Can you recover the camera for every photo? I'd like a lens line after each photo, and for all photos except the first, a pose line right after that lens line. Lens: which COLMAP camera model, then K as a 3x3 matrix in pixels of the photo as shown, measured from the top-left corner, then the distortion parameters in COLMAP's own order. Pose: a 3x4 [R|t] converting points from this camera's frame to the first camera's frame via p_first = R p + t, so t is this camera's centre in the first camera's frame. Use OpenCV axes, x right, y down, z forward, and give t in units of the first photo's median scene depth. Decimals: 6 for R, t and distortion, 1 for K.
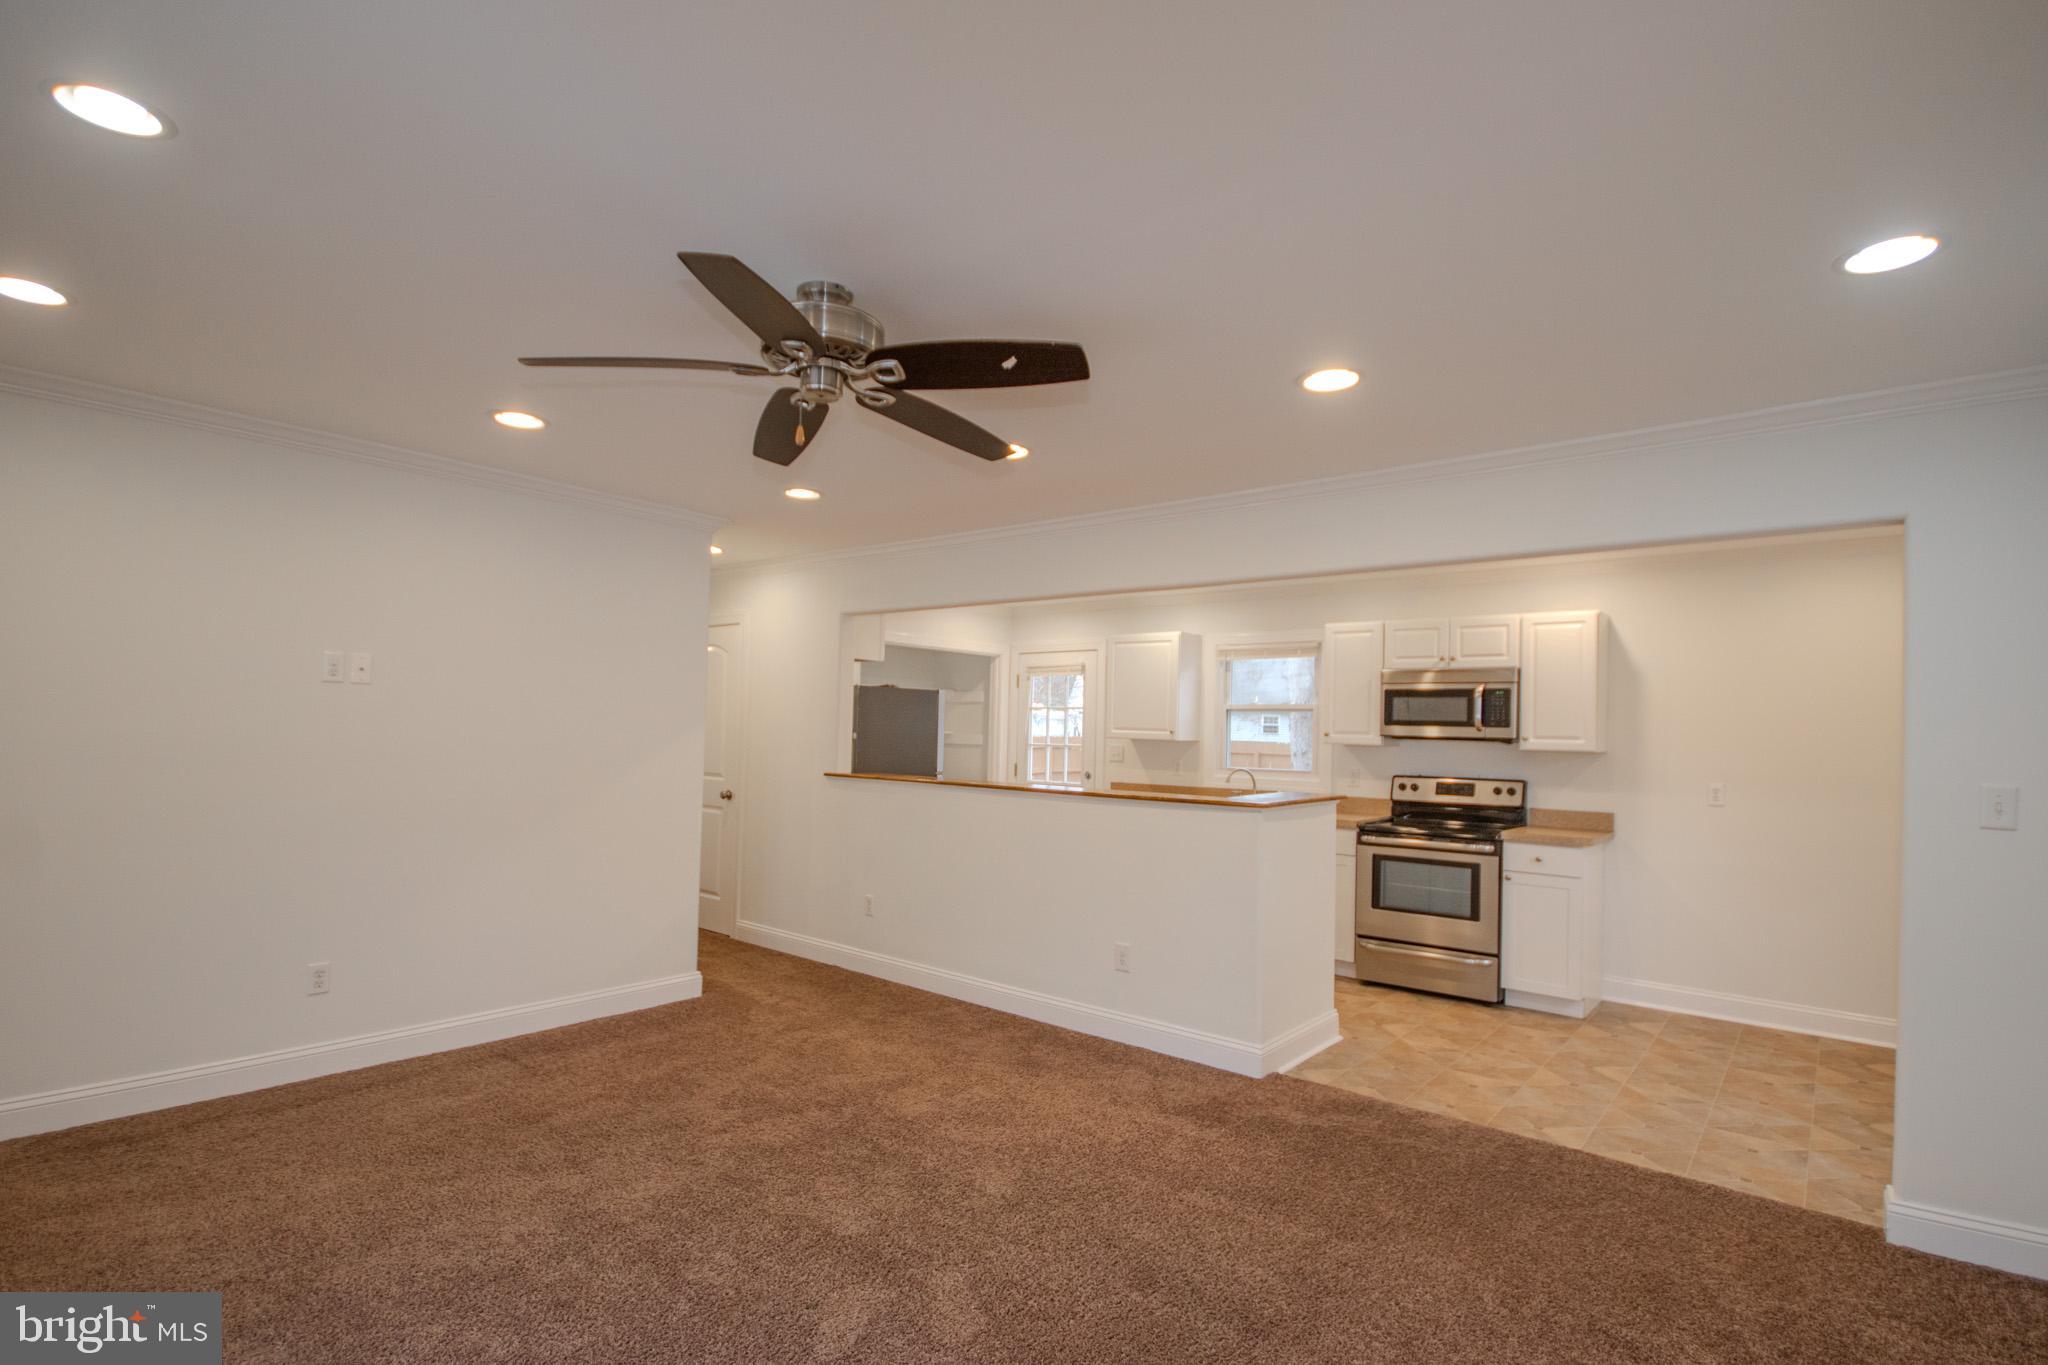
lens RADIAL K [[958.0, 0, 1031.1], [0, 958.0, 717.6], [0, 0, 1]] dist [0.003316, -0.000048]
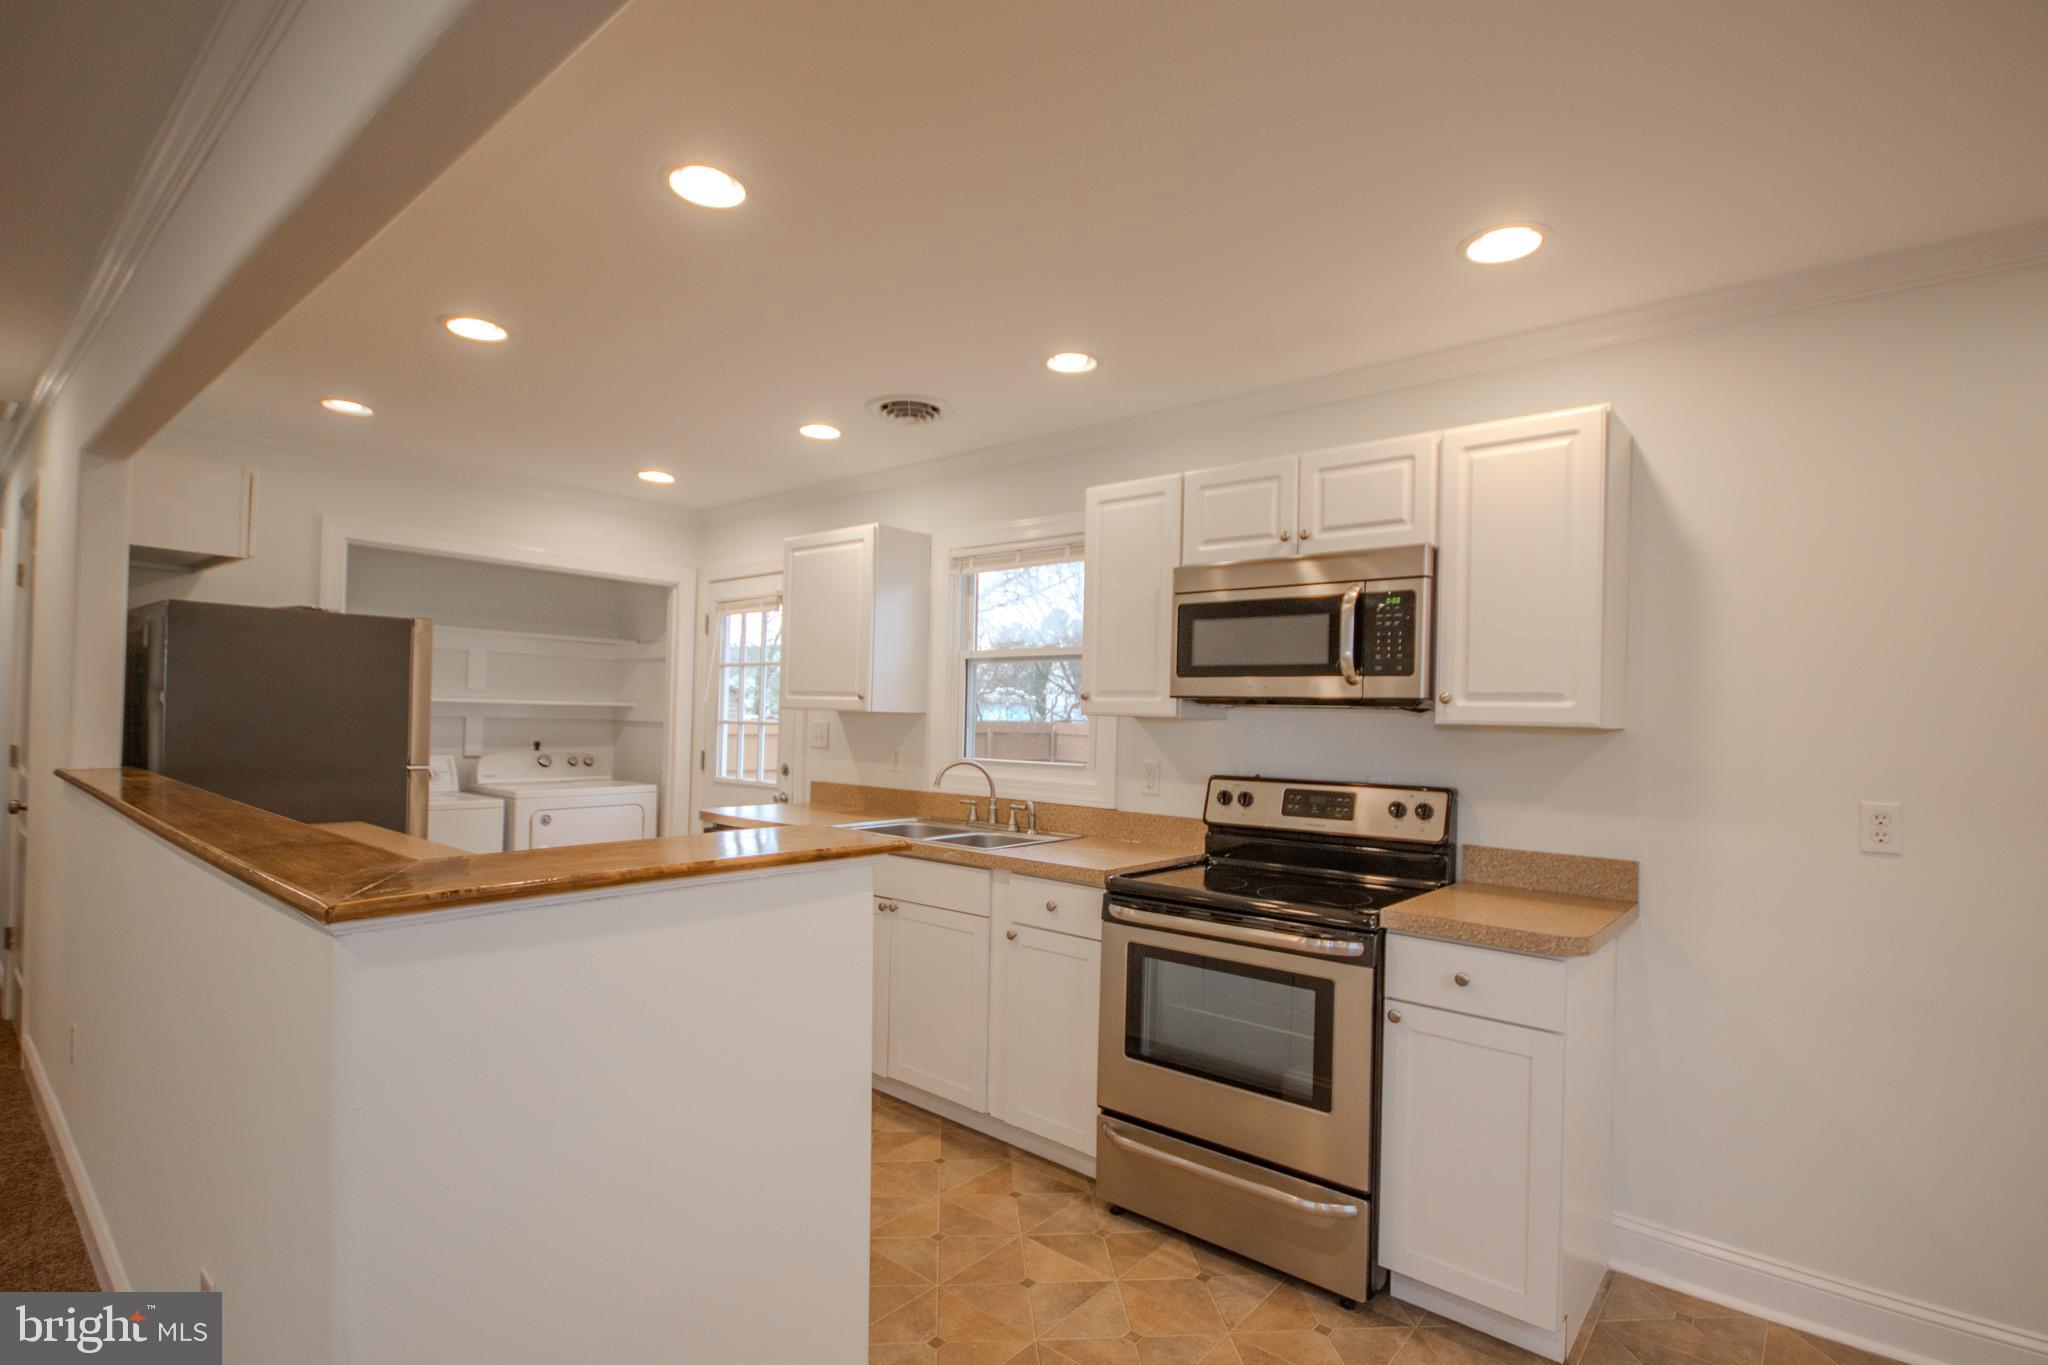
lens RADIAL K [[974.8, 0, 1017.7], [0, 974.8, 714.0], [0, 0, 1]] dist [0.005528, 0.000239]
pose [[0.999946, 0.001333, -0.010327, 0.306527], [-0.001217, 0.999937, 0.011189, 0.023309], [0.010341, -0.011176, 0.999884, 0.516374]]
